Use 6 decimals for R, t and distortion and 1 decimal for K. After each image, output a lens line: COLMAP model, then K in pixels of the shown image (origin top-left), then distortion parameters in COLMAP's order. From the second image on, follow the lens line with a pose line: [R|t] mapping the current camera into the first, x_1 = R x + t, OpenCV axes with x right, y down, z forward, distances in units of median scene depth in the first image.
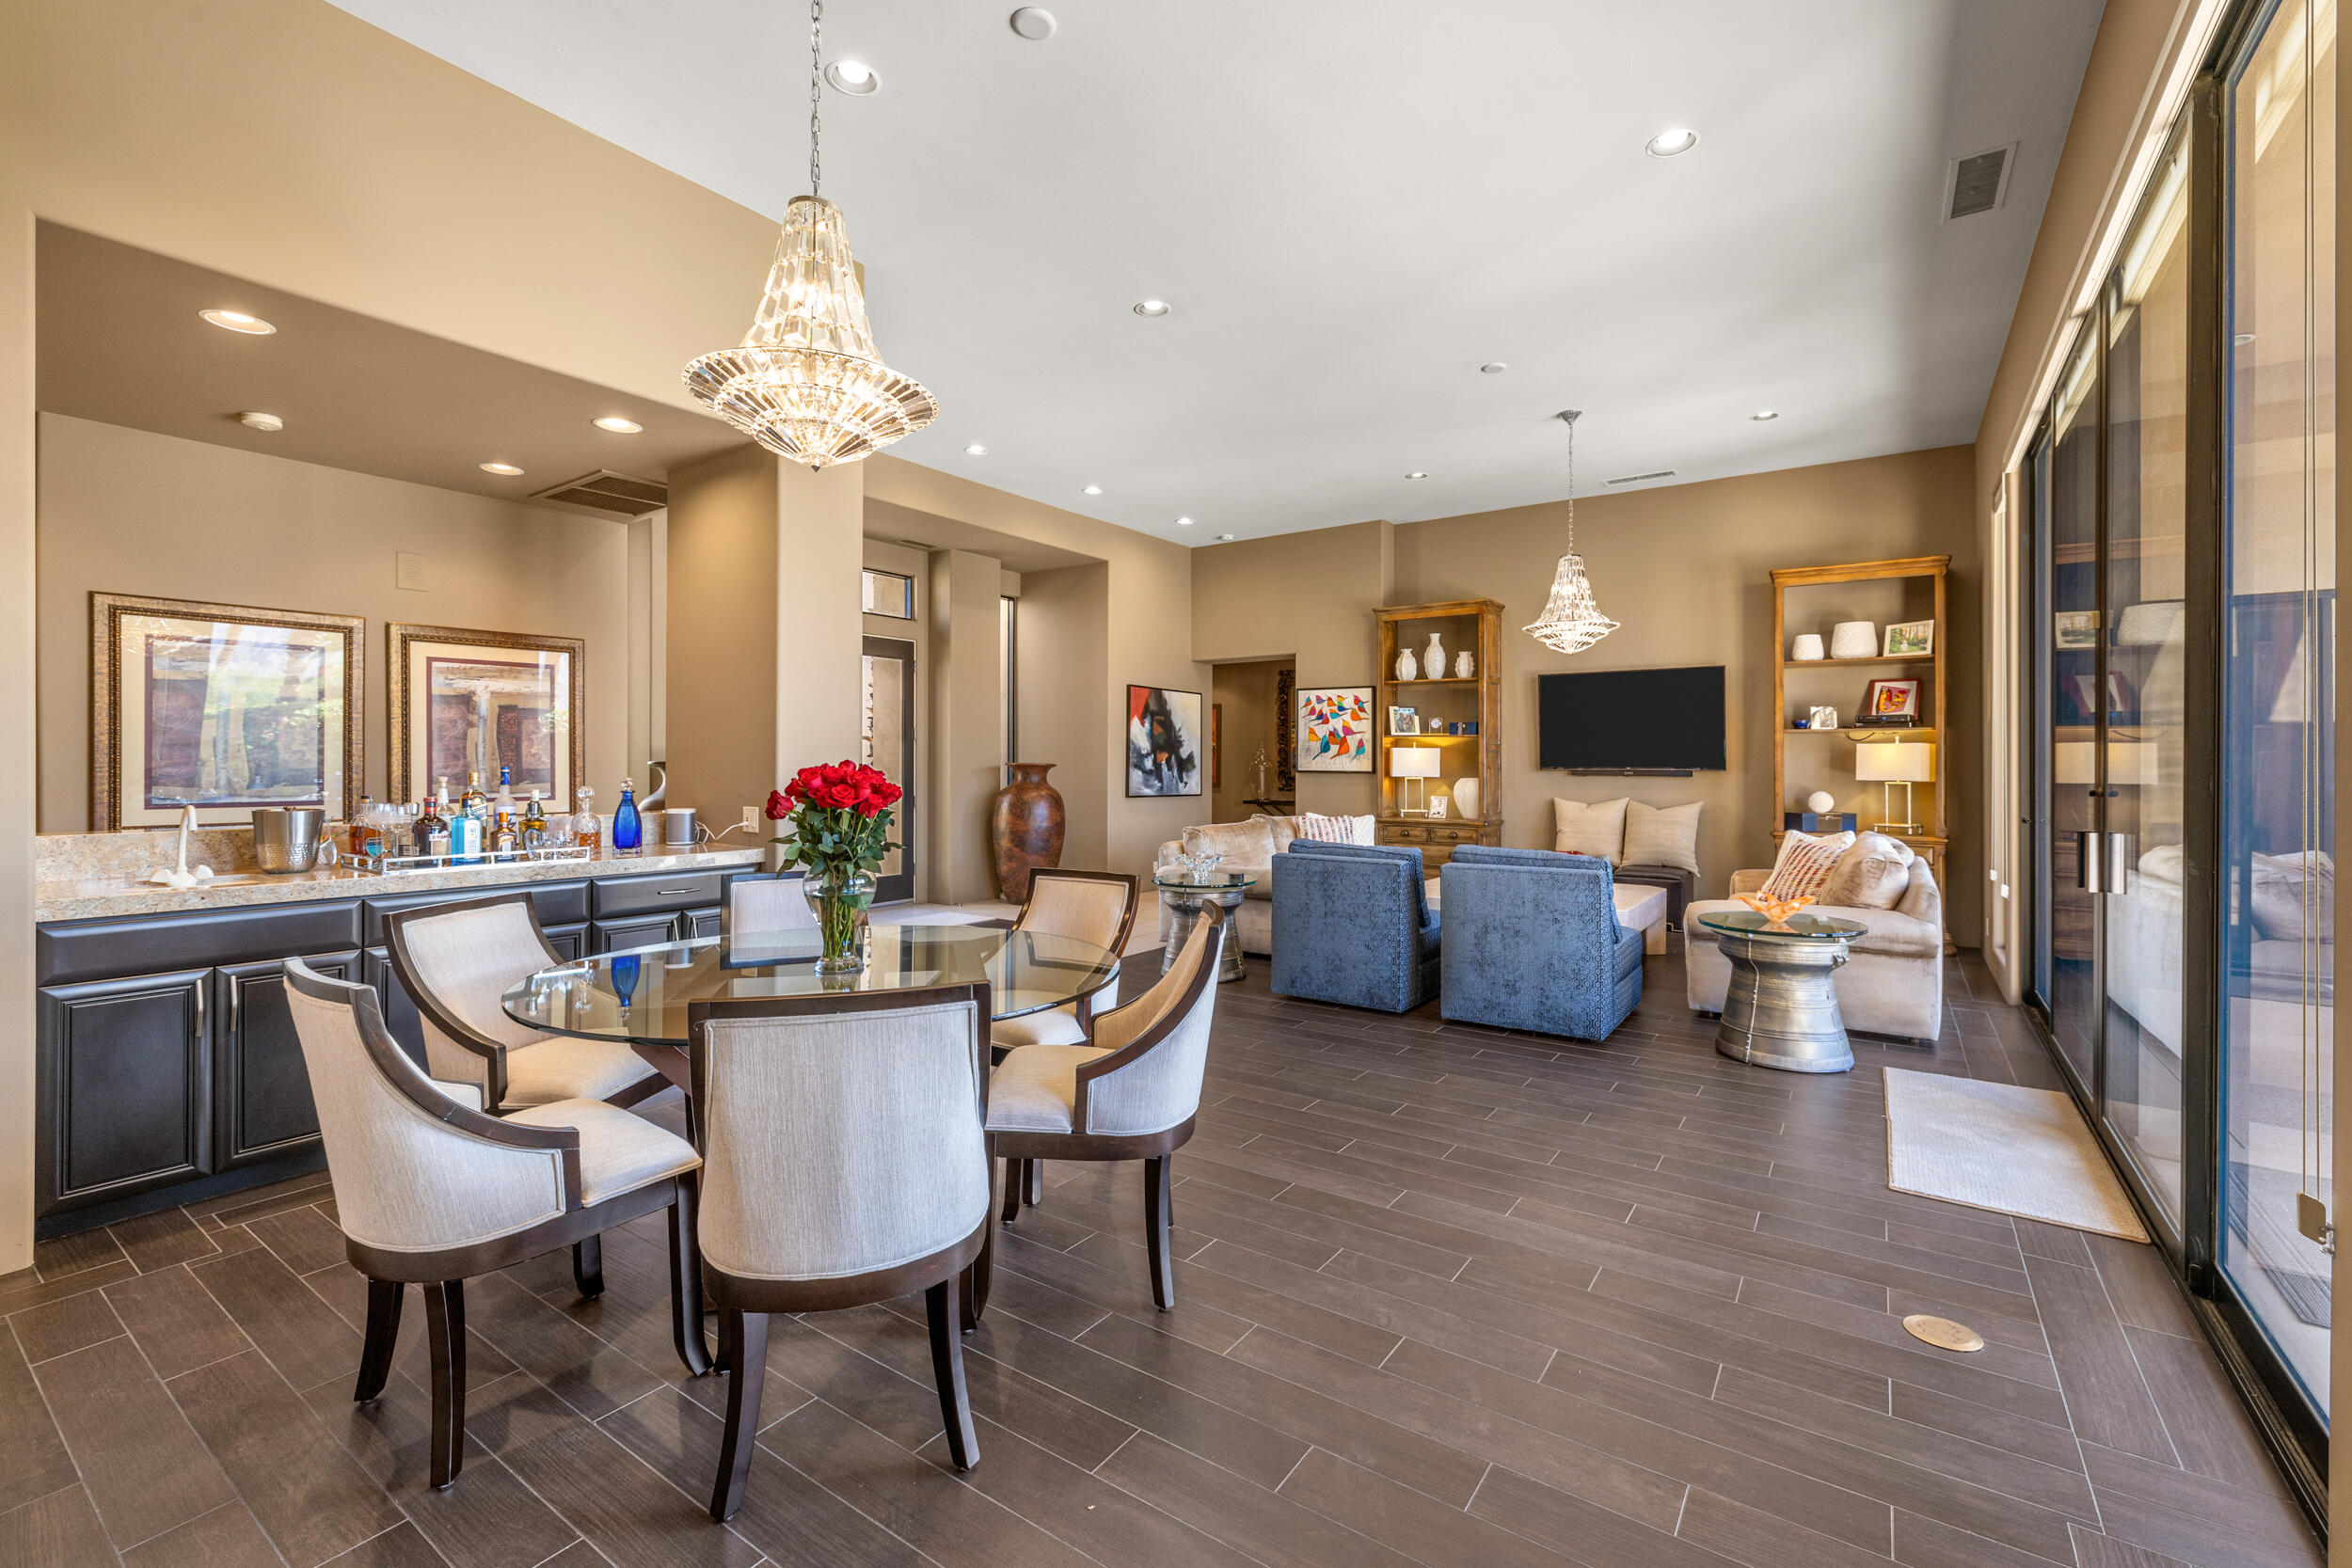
lens RADIAL K [[1004.1, 0, 1168.5], [0, 1004.1, 774.4], [0, 0, 1]] dist [-0.000527, 0.000758]
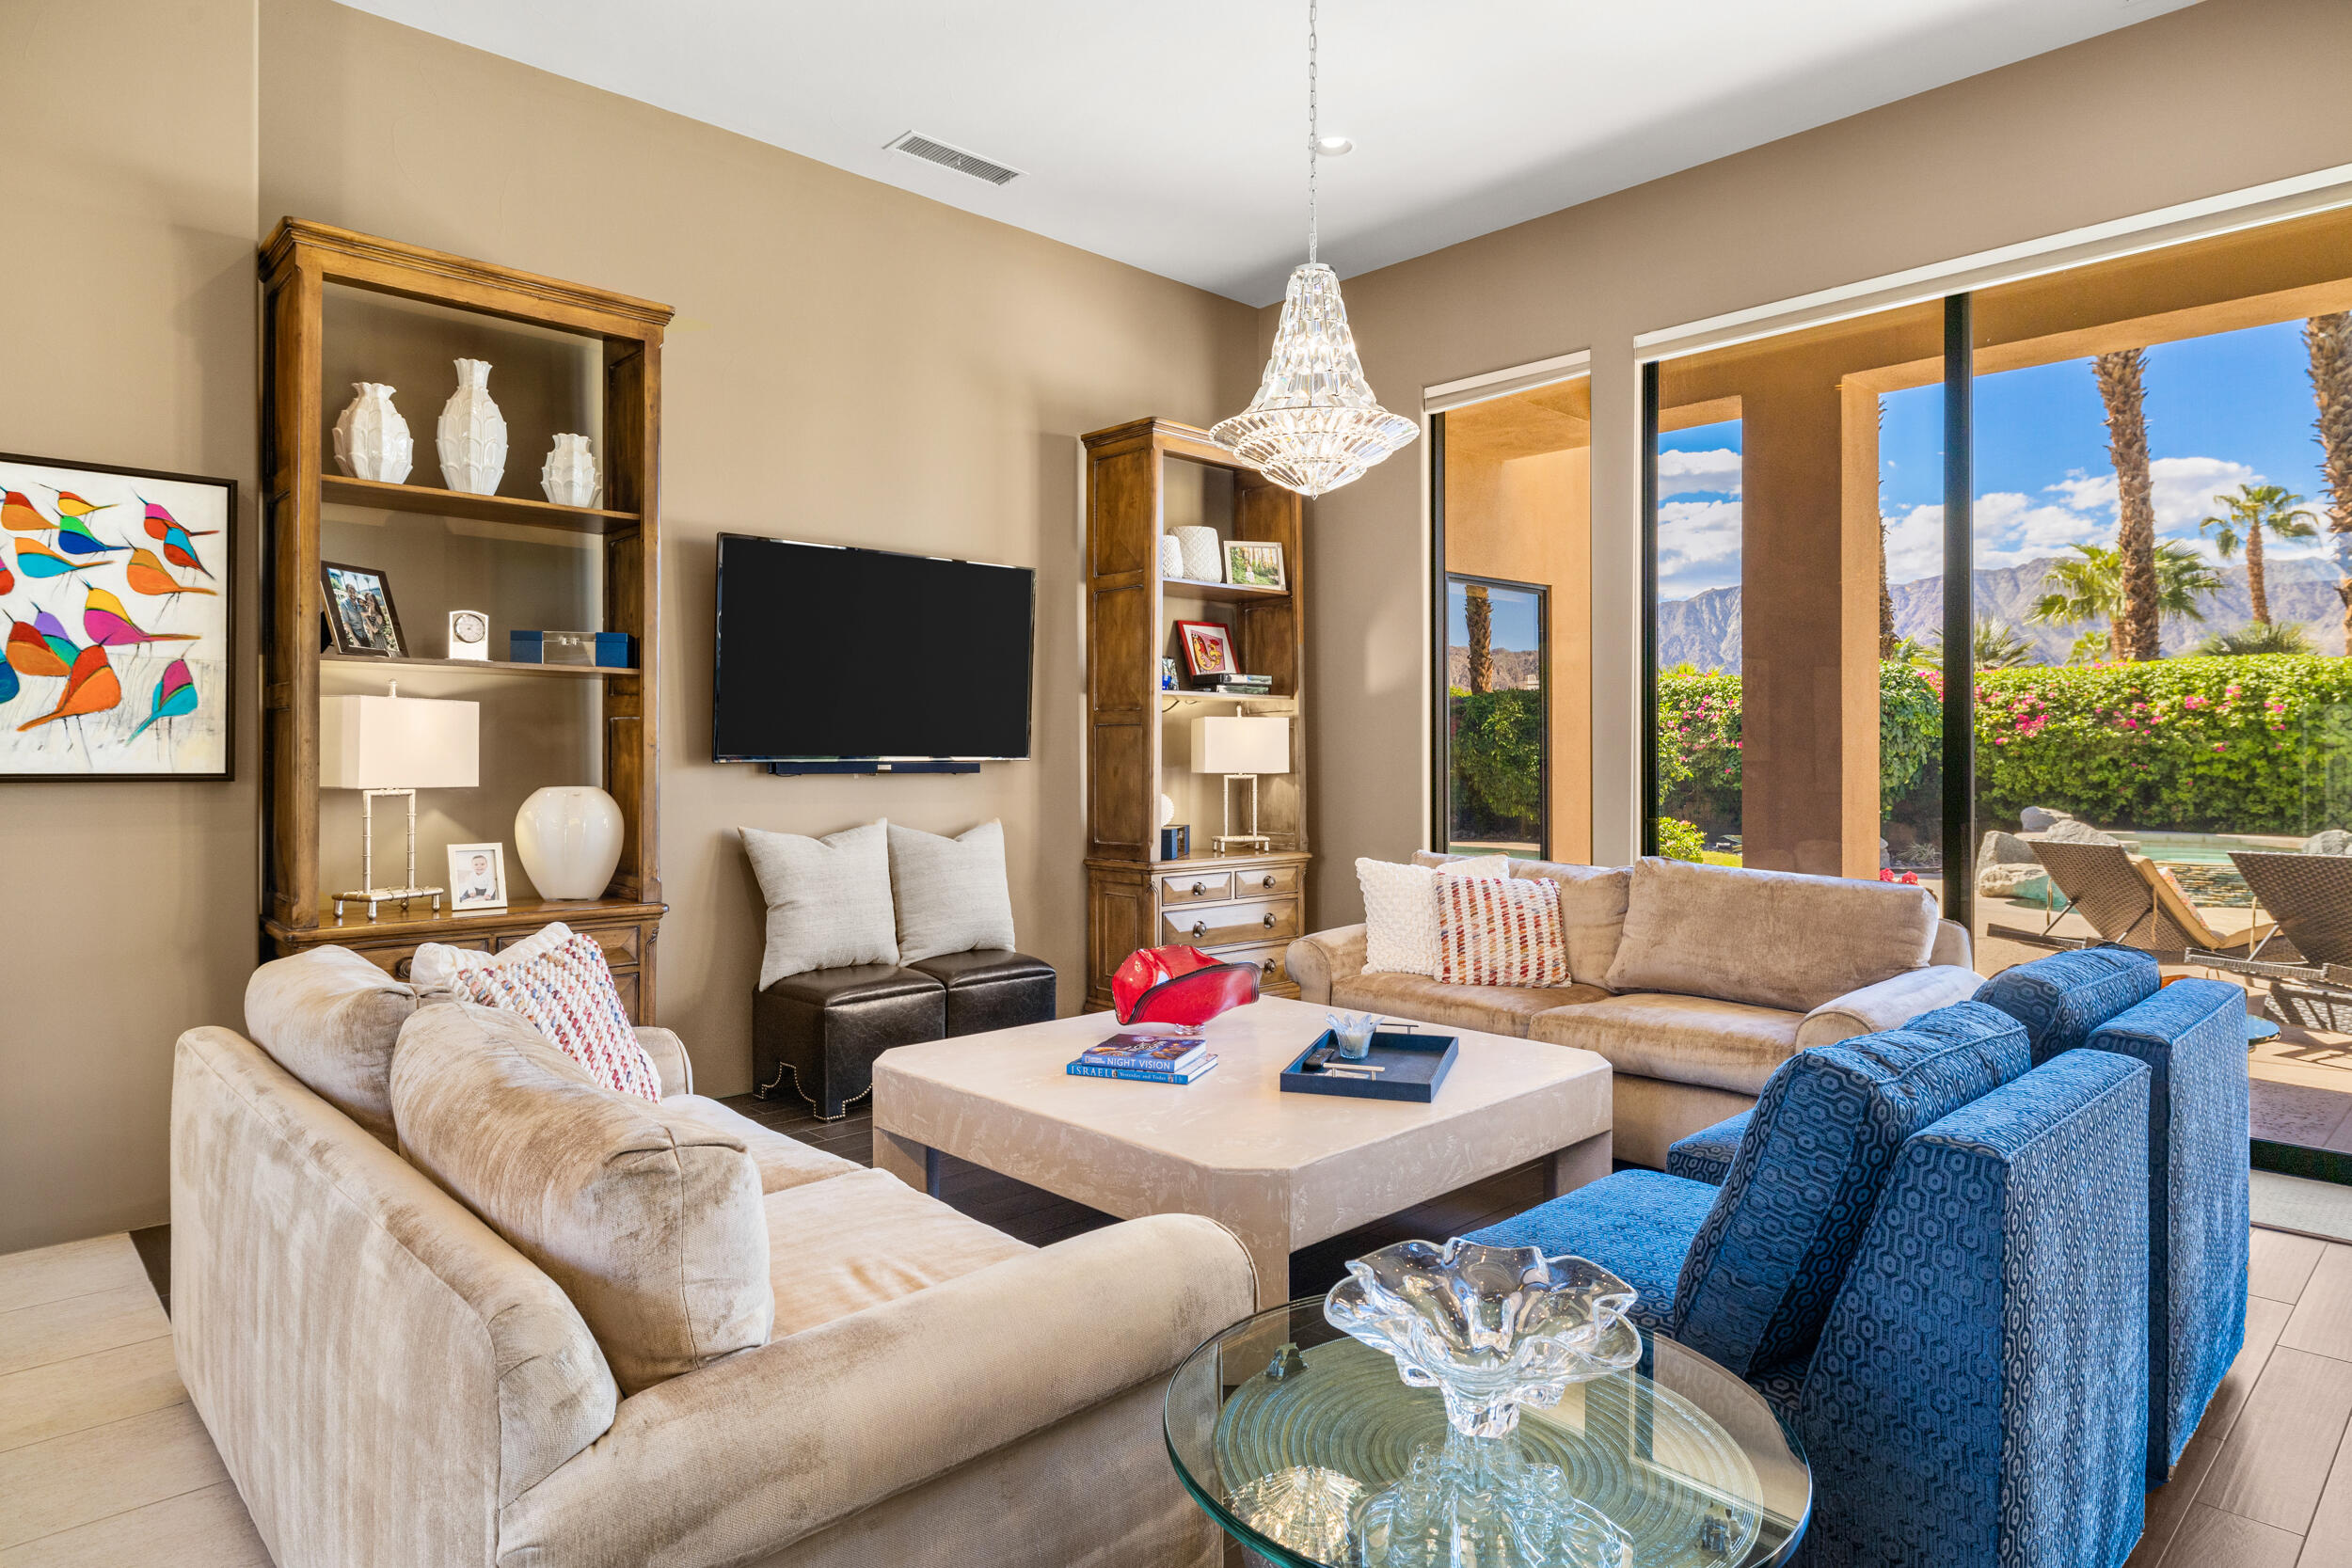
lens RADIAL K [[1365.6, 0, 1176.8], [0, 1365.6, 747.3], [0, 0, 1]] dist [-0.005272, -0.001809]
pose [[0.193620, -0.004532, 0.981066, -0.137183], [0.002493, 0.999988, 0.004127, -0.012179], [-0.981073, 0.001647, 0.193629, 0.681298]]
